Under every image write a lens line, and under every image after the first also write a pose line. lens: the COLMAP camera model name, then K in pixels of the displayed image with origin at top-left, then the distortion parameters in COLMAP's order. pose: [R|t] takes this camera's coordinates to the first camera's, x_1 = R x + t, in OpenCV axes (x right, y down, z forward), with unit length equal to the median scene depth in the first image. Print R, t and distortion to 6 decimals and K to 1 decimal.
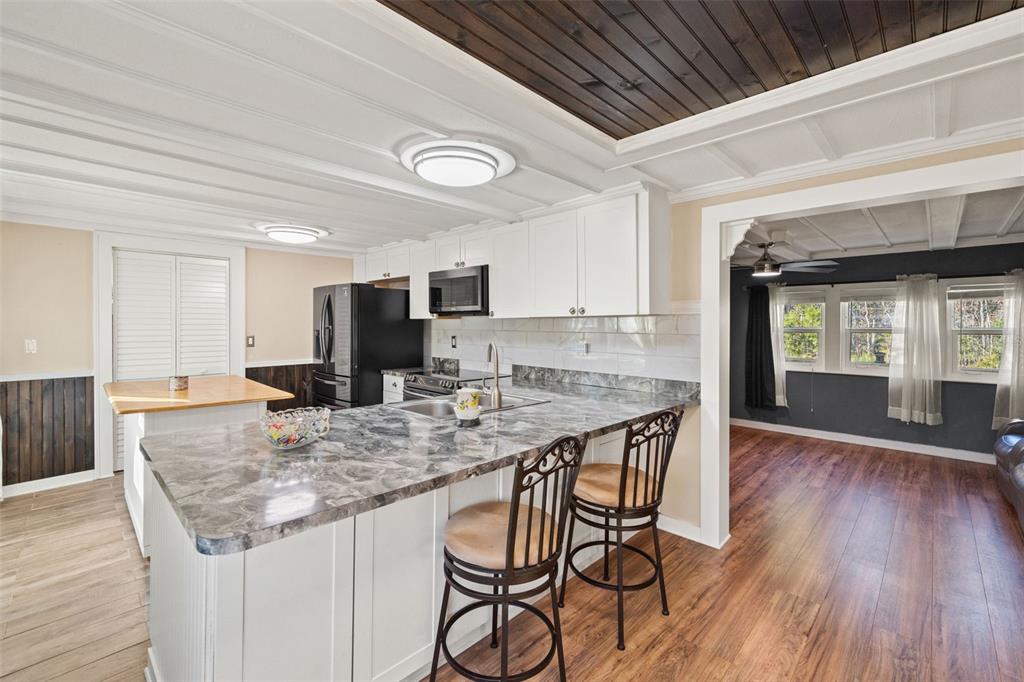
lens RADIAL K [[440.3, 0, 507.5], [0, 440.3, 328.7], [0, 0, 1]] dist [-0.000376, -0.000001]
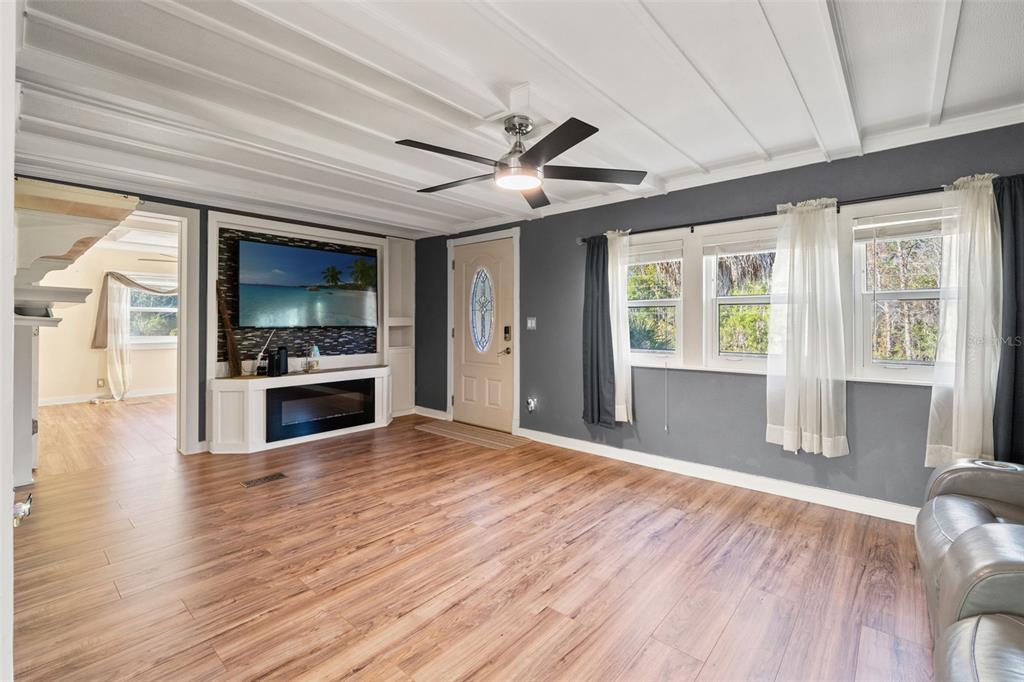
lens RADIAL K [[449.6, 0, 510.0], [0, 449.6, 325.5], [0, 0, 1]] dist [-0.003034, -0.000354]
pose [[0.998597, 0.000276, 0.052952, 0.567000], [-0.000095, 0.999994, -0.003422, 0.051562], [-0.052952, 0.003413, 0.998591, 0.476280]]
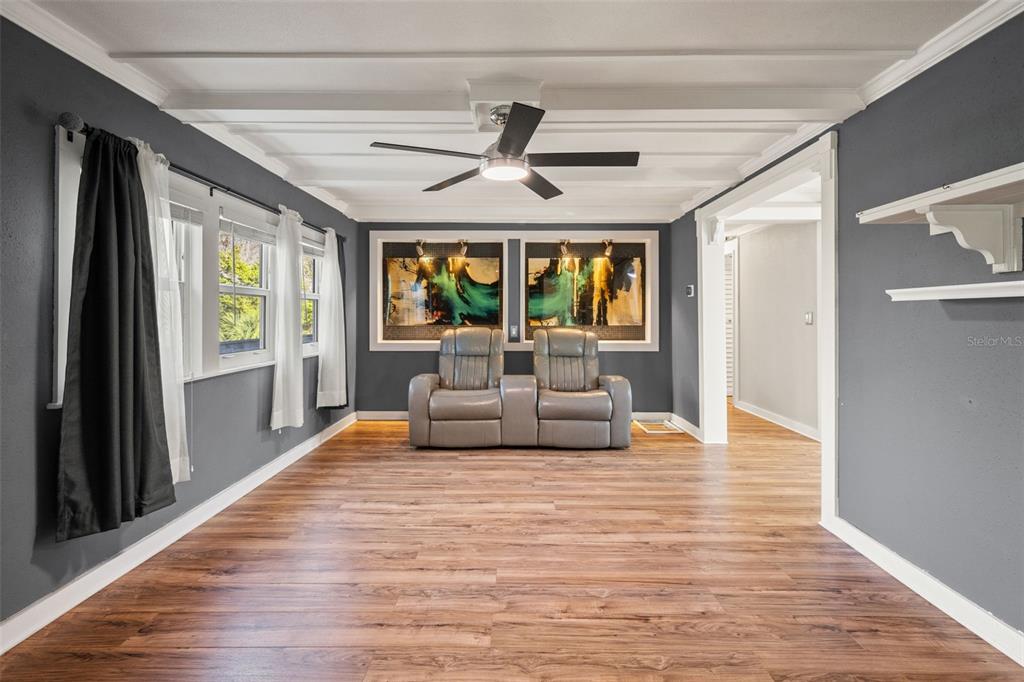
lens RADIAL K [[470.1, 0, 513.3], [0, 470.1, 314.1], [0, 0, 1]] dist [0.001489, 0.000373]
pose [[-0.694170, -0.000605, 0.719811, 0.181673], [0.002795, 0.999990, 0.003536, 0.041935], [-0.719805, 0.004467, -0.694161, 1.431401]]
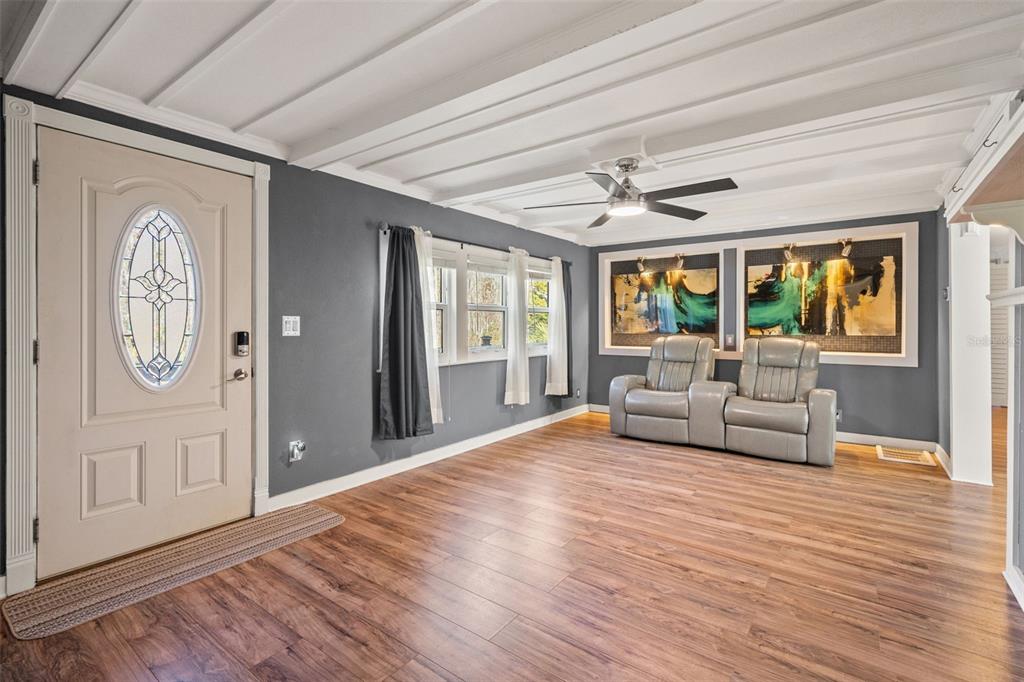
lens RADIAL K [[470.9, 0, 516.1], [0, 470.9, 328.5], [0, 0, 1]] dist [0.002060, 0.000579]
pose [[-0.142639, -0.010539, 0.989719, -0.093306], [0.008015, 0.999898, 0.011803, 0.041583], [-0.989742, 0.009617, -0.142540, 1.310135]]
